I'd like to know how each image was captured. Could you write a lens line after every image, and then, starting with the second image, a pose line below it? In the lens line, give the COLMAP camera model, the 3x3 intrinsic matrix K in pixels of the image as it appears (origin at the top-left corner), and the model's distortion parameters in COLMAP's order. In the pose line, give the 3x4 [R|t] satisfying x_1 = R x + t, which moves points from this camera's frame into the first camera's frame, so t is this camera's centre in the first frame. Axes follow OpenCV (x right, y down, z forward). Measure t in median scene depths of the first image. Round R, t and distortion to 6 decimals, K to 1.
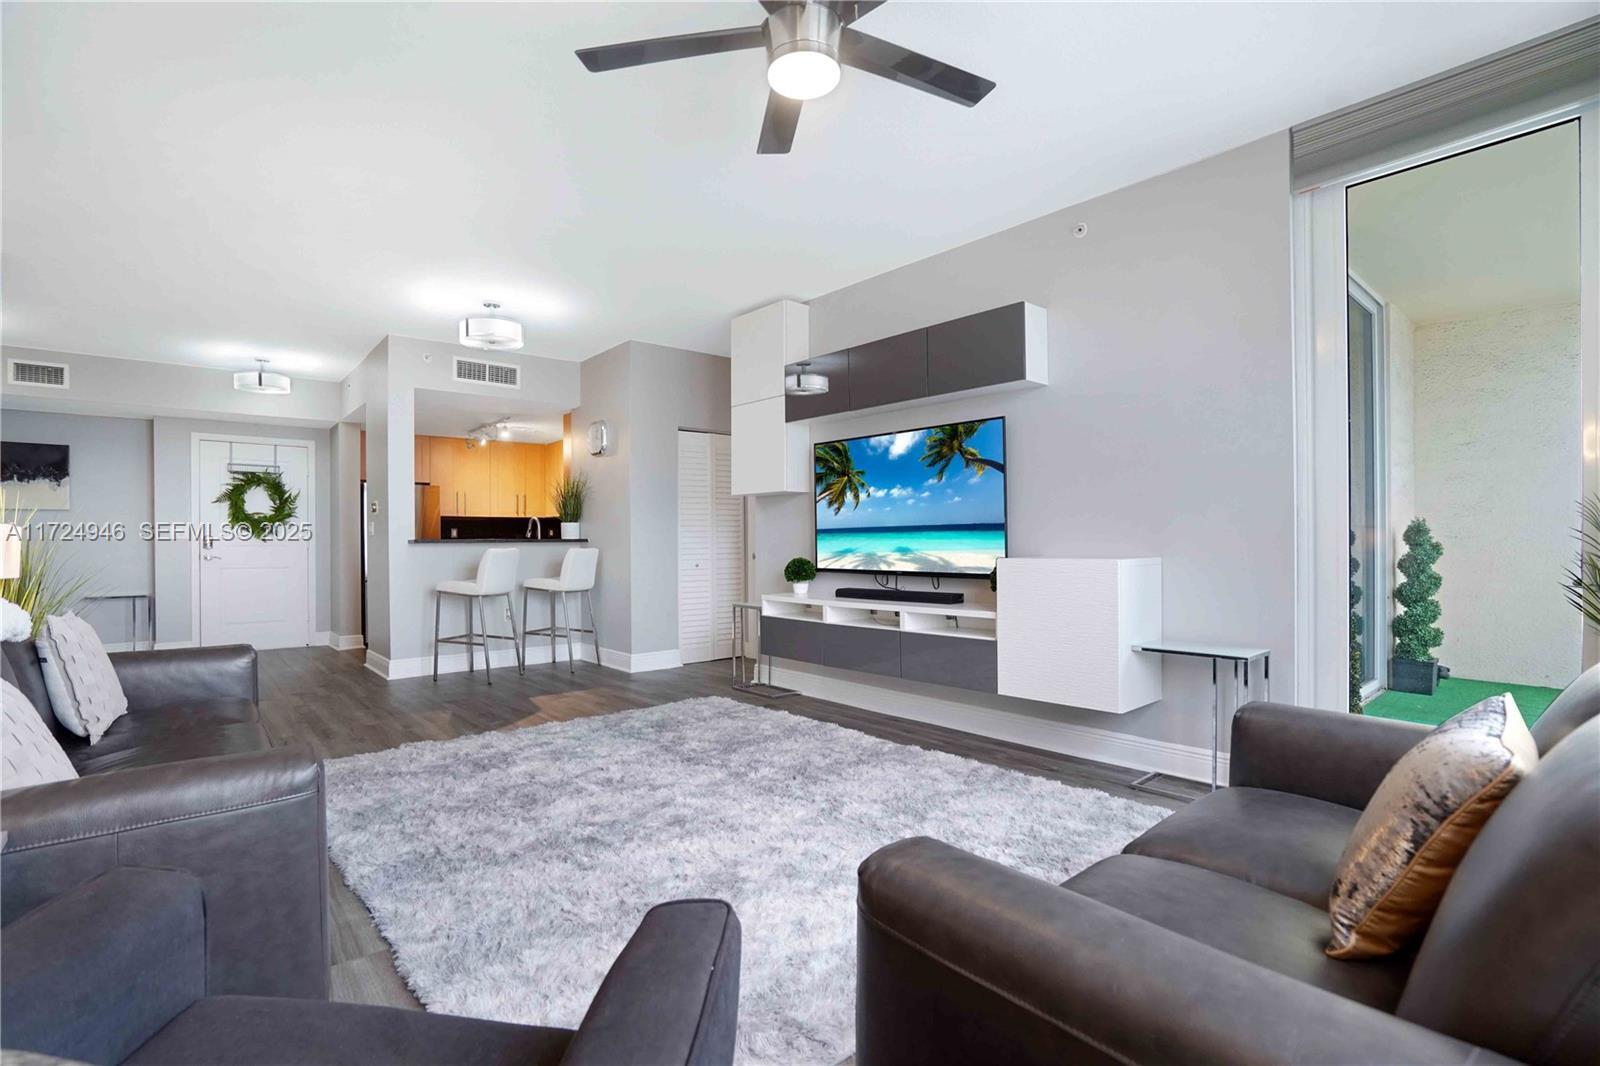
lens RADIAL K [[748.0, 0, 806.6], [0, 748.0, 540.8], [0, 0, 1]] dist [-0.058098, 0.021967]
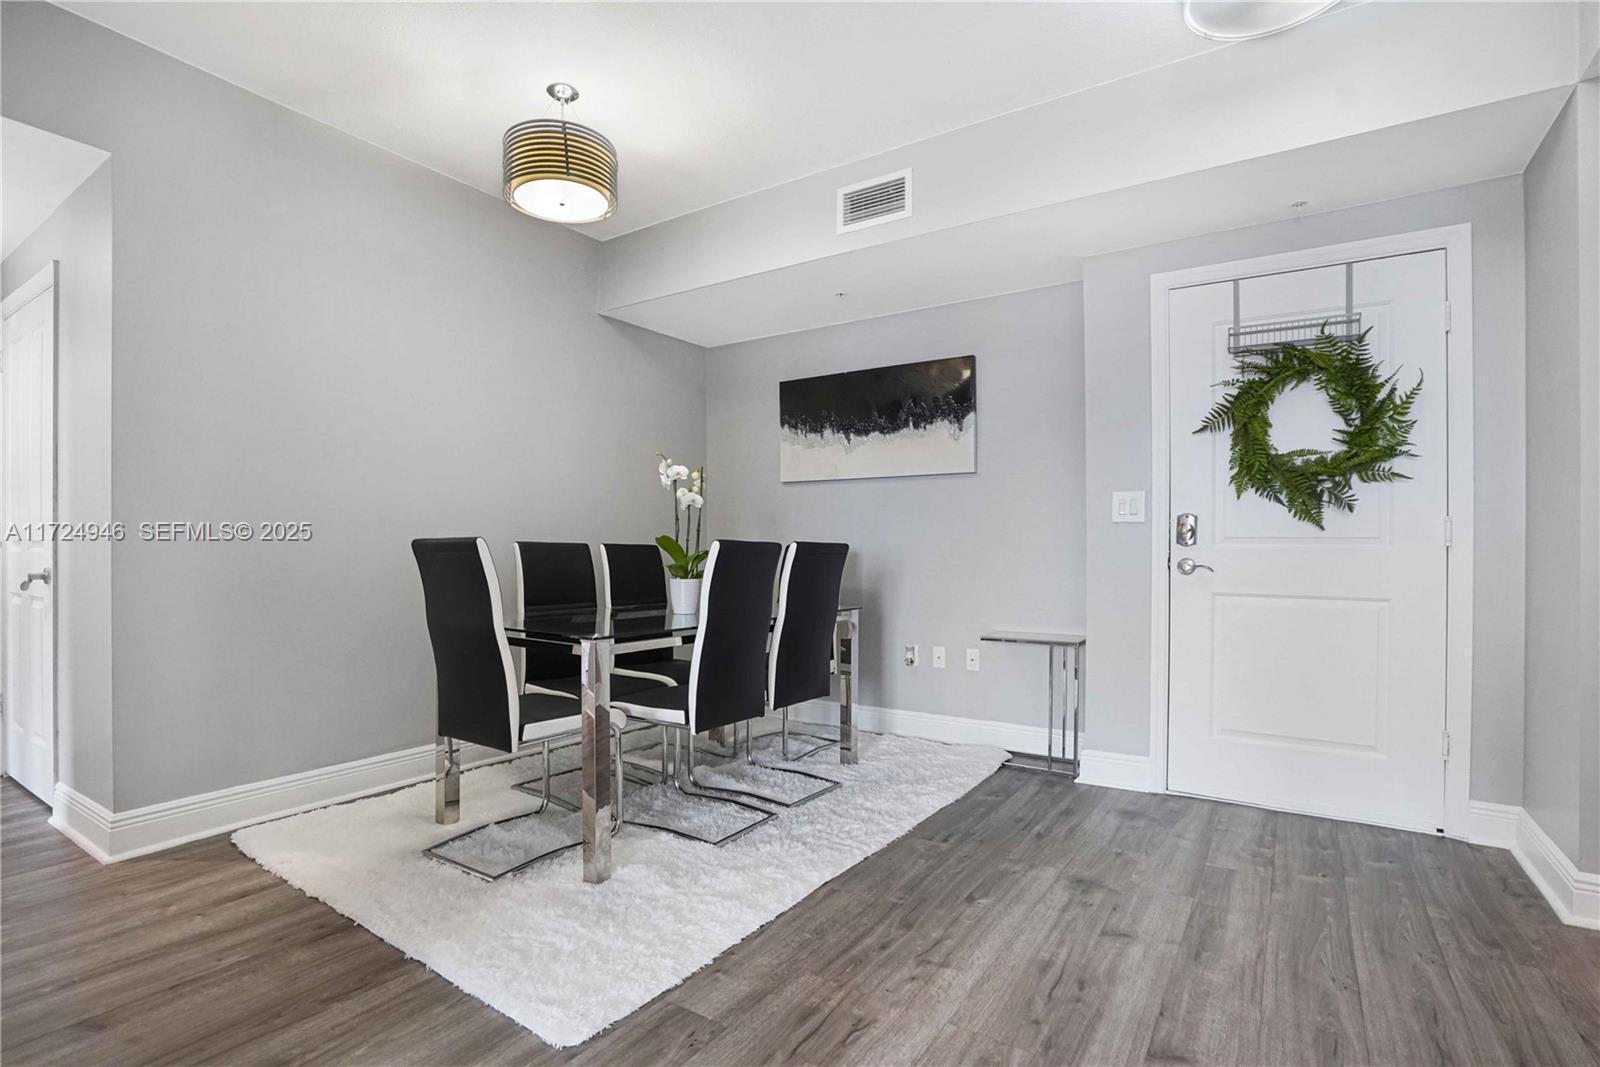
lens RADIAL K [[748.0, 0, 806.6], [0, 748.0, 541.3], [0, 0, 1]] dist [-0.058098, 0.021967]
pose [[0.270753, 0.002574, -0.962645, -0.514440], [-0.004150, 0.999990, 0.001507, 0.009341], [0.962640, 0.003587, 0.270761, 0.729453]]
